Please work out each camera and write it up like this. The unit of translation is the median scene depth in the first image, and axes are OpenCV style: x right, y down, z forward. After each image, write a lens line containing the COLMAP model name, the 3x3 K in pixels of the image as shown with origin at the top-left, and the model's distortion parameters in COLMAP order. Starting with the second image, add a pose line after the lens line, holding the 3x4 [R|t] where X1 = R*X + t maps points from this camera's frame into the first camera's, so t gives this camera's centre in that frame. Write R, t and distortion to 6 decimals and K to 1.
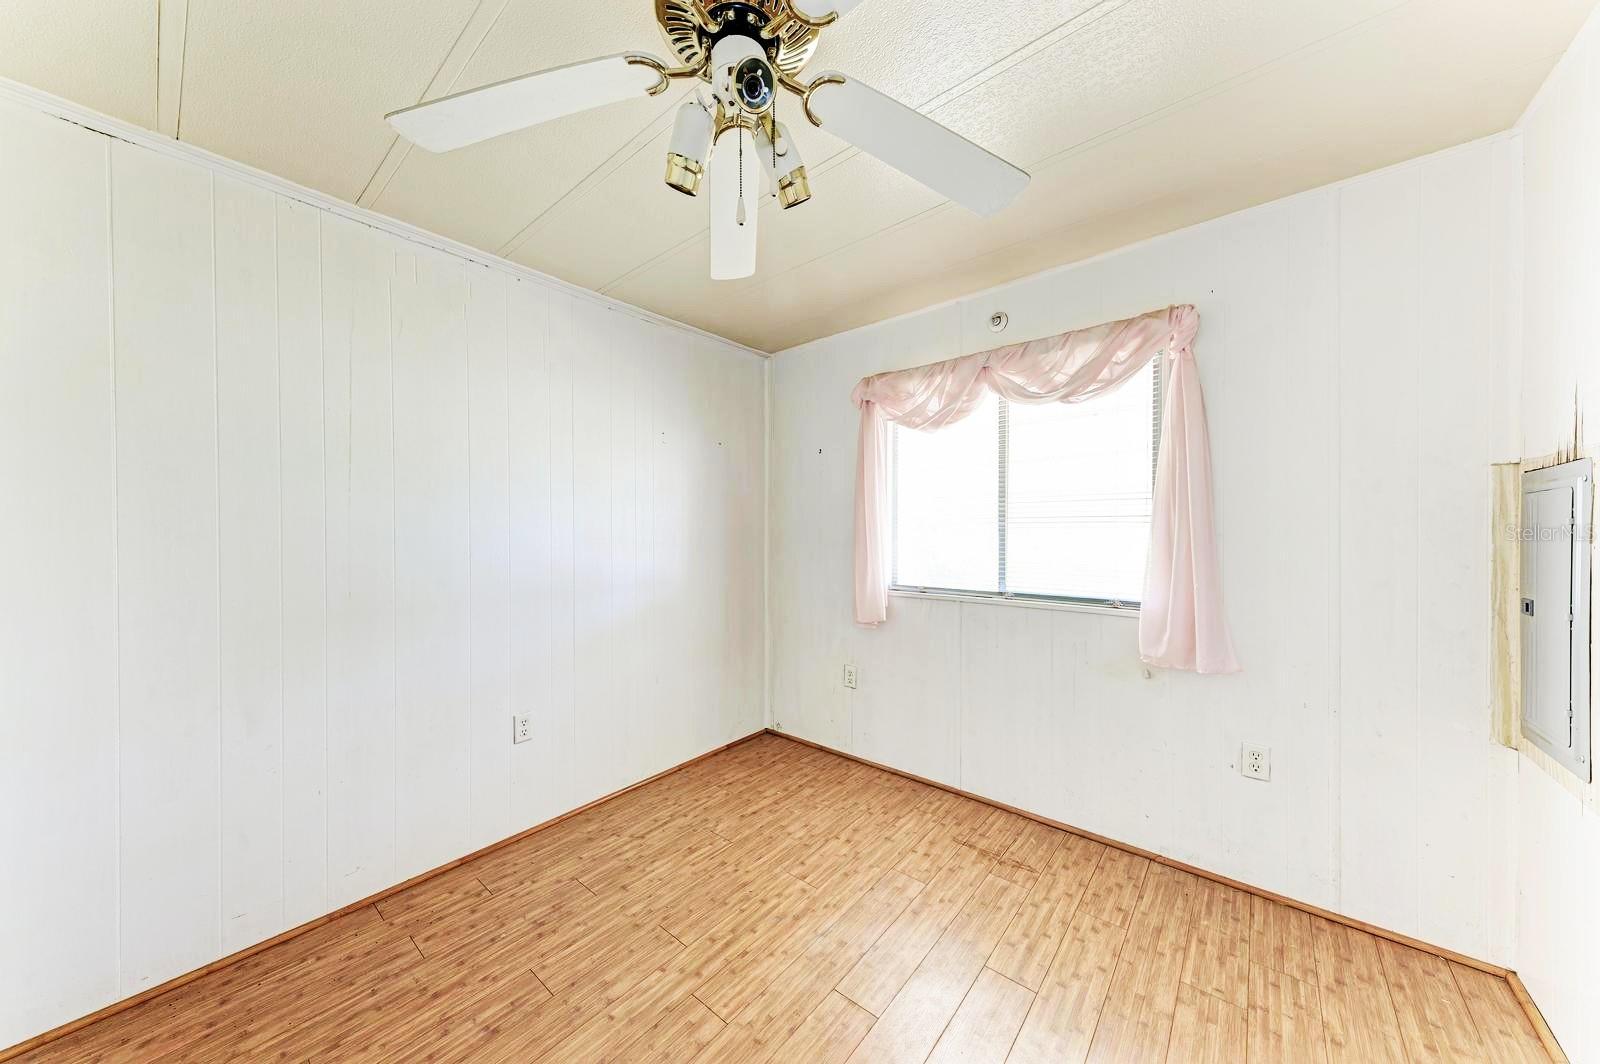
lens RADIAL K [[538.9, 0, 800.0], [0, 538.9, 532.0], [0, 0, 1]] dist [0.022811, -0.005956]
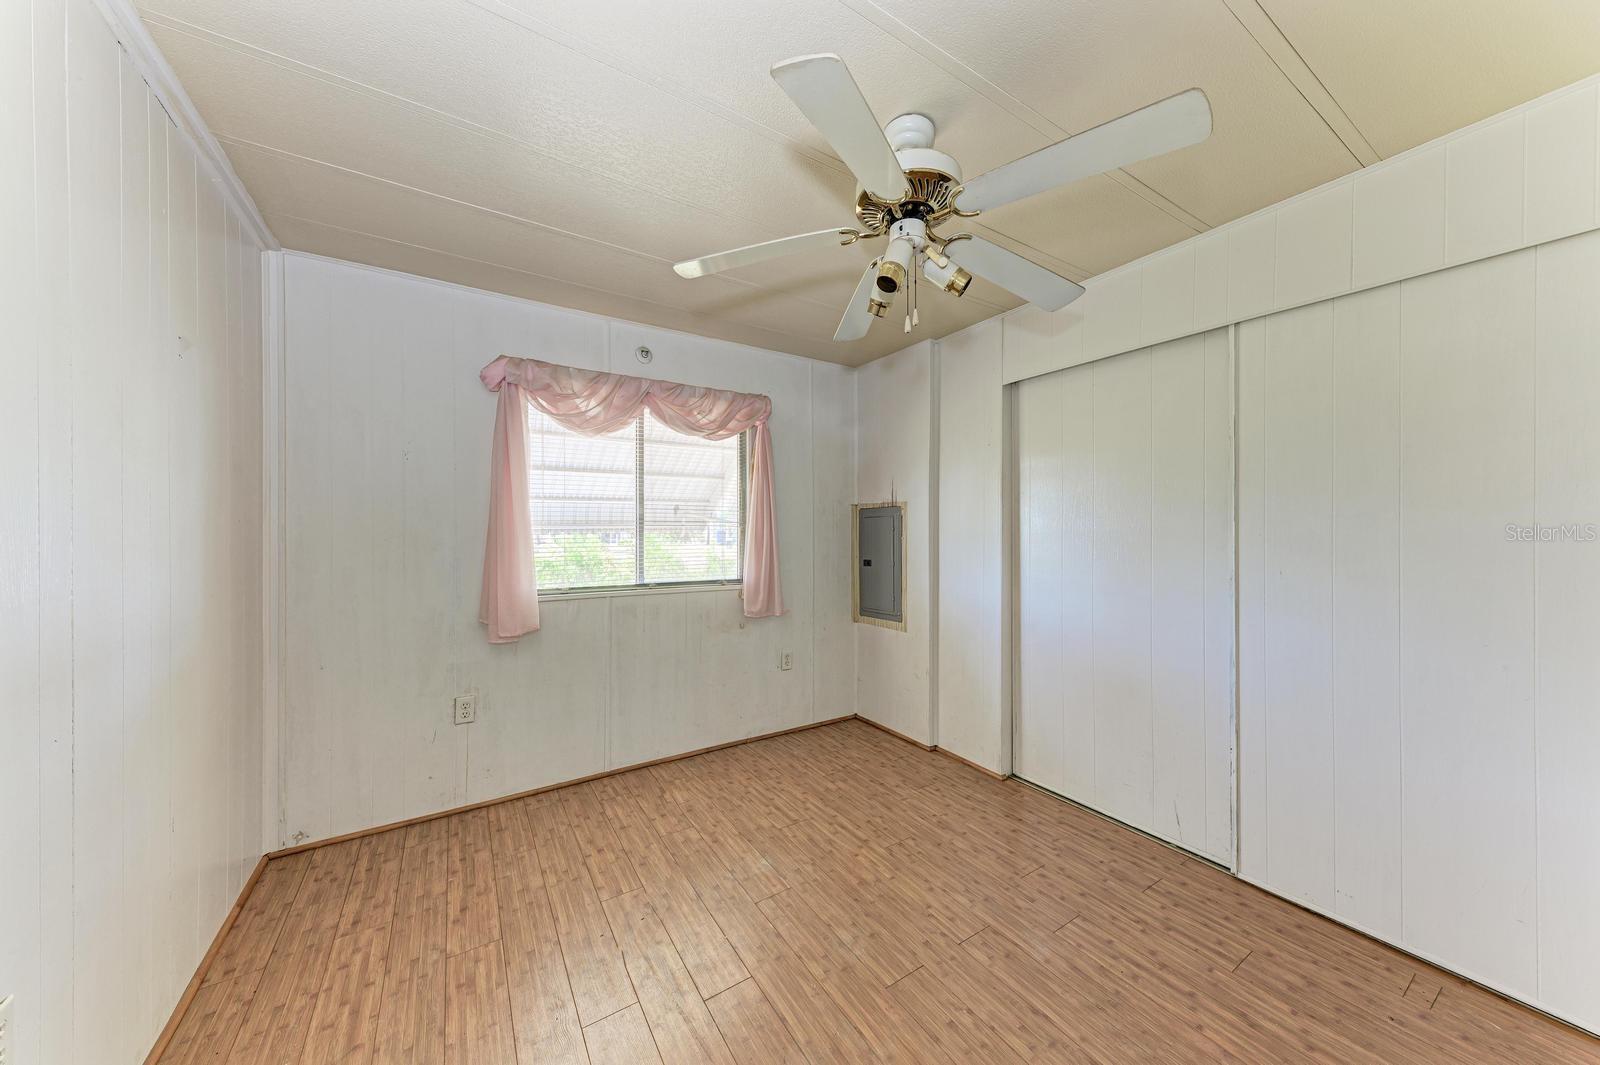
lens RADIAL K [[538.9, 0, 800.0], [0, 538.9, 532.5], [0, 0, 1]] dist [0.022811, -0.005956]
pose [[0.292781, 0.006561, 0.956157, -0.691095], [0.003053, 0.999965, -0.007797, 0.009367], [-0.956175, 0.005202, 0.292750, 0.346952]]
